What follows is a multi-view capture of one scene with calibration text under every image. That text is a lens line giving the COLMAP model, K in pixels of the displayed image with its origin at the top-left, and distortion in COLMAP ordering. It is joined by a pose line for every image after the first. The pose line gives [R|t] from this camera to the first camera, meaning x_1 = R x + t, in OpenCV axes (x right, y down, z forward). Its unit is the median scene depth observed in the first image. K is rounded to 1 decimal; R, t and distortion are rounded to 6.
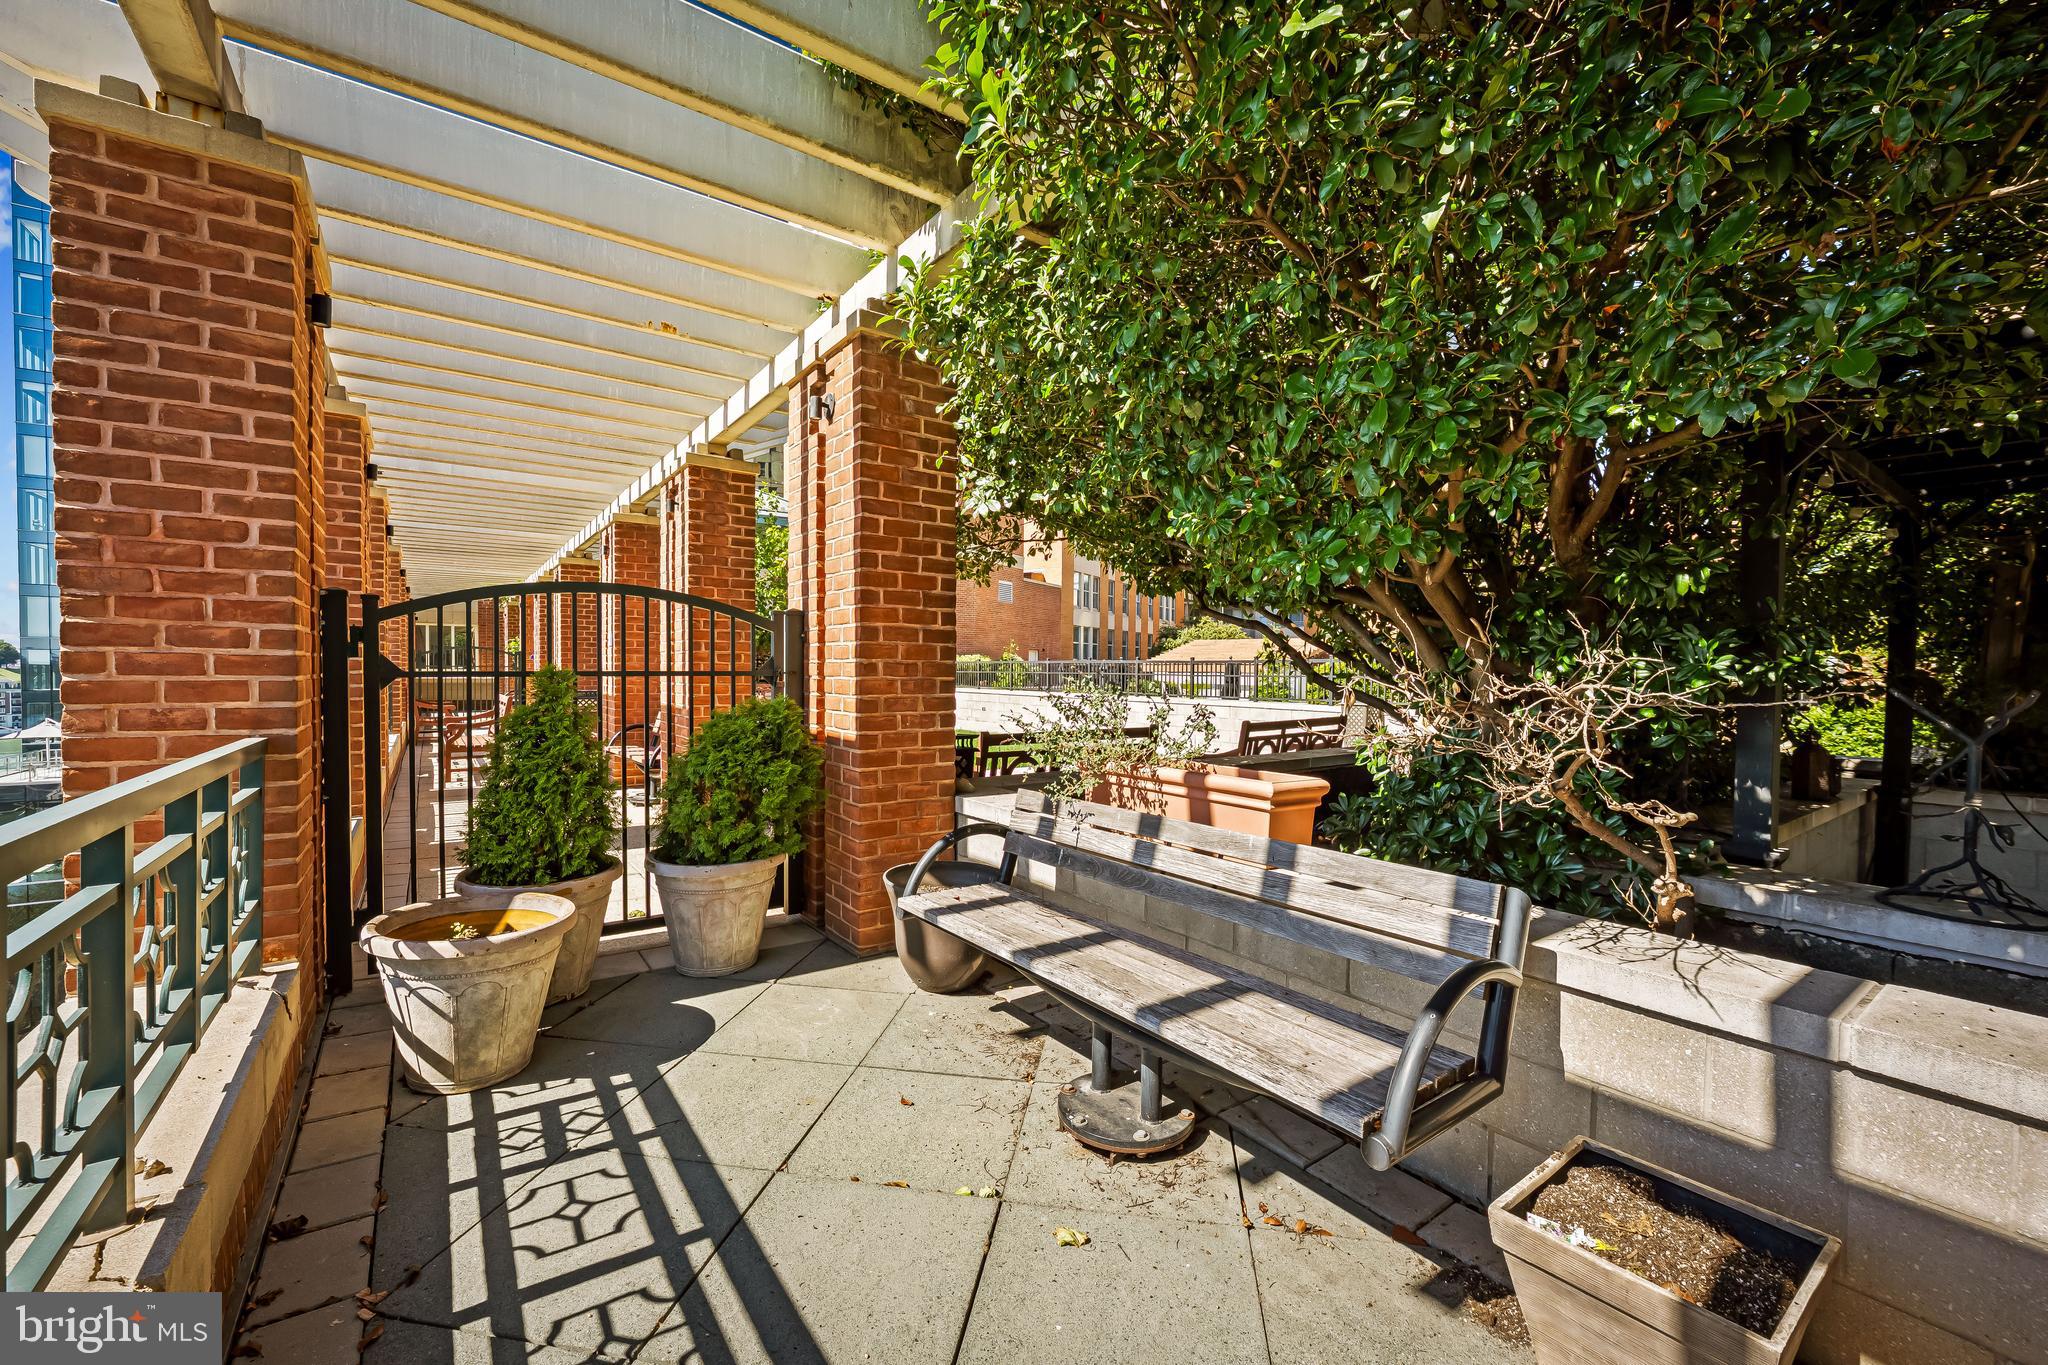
lens RADIAL K [[821.0, 0, 1024.0], [0, 821.0, 682.5], [0, 0, 1]] dist [-0.000788, 0.000063]
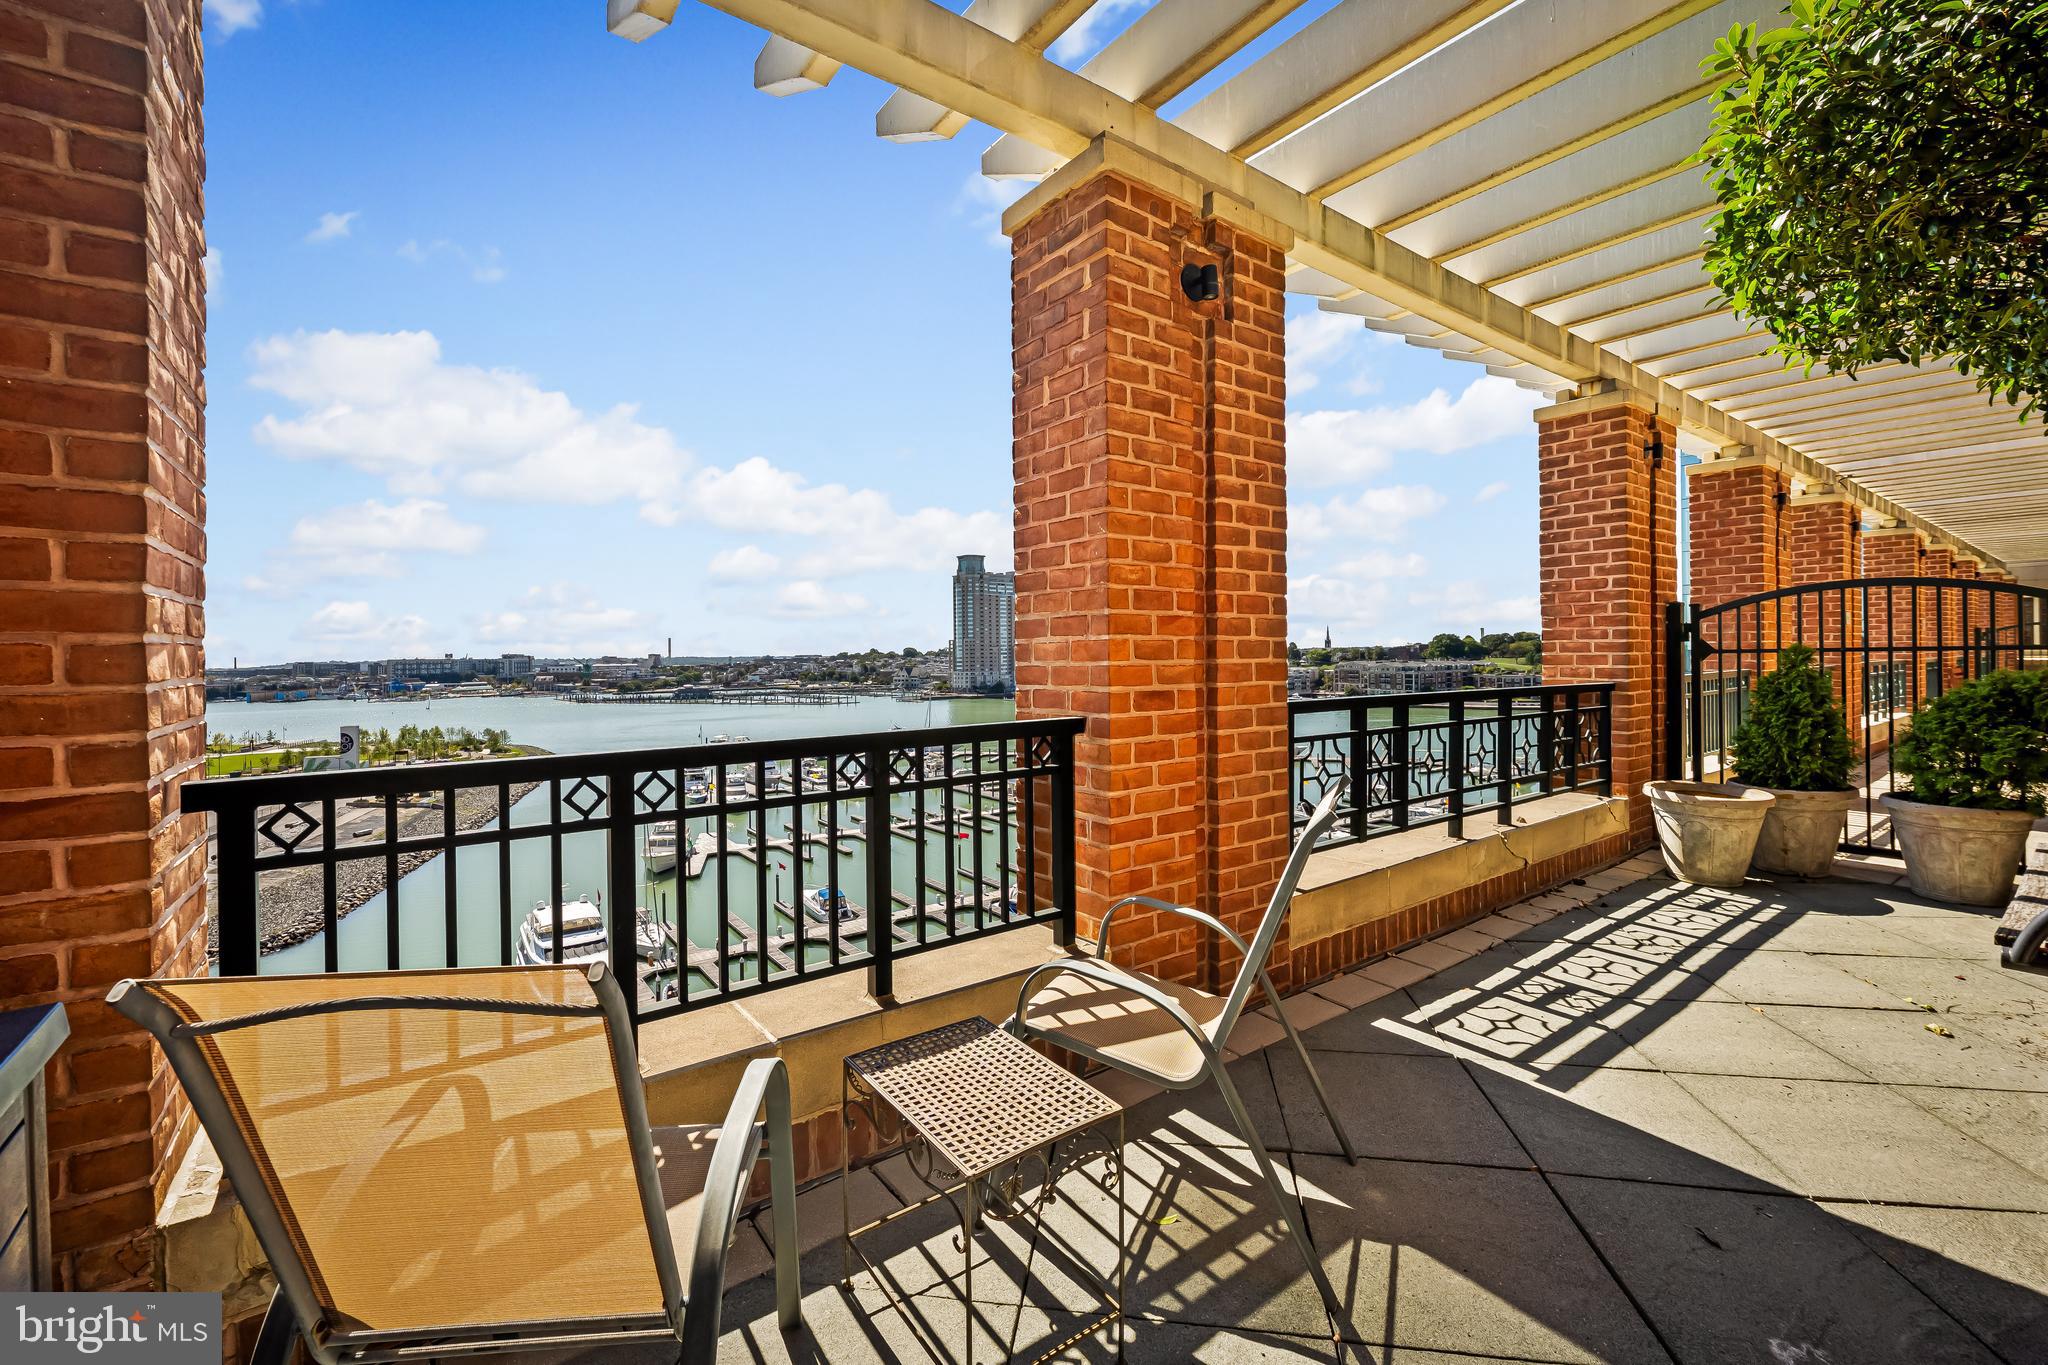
lens RADIAL K [[841.9, 0, 1031.5], [0, 841.9, 658.4], [0, 0, 1]] dist [0.000865, 0.000107]
pose [[0.015955, -0.002804, -0.999869, 1.143181], [-0.005263, 0.999982, -0.002888, 0.020172], [0.999859, 0.005308, 0.015940, -0.477818]]
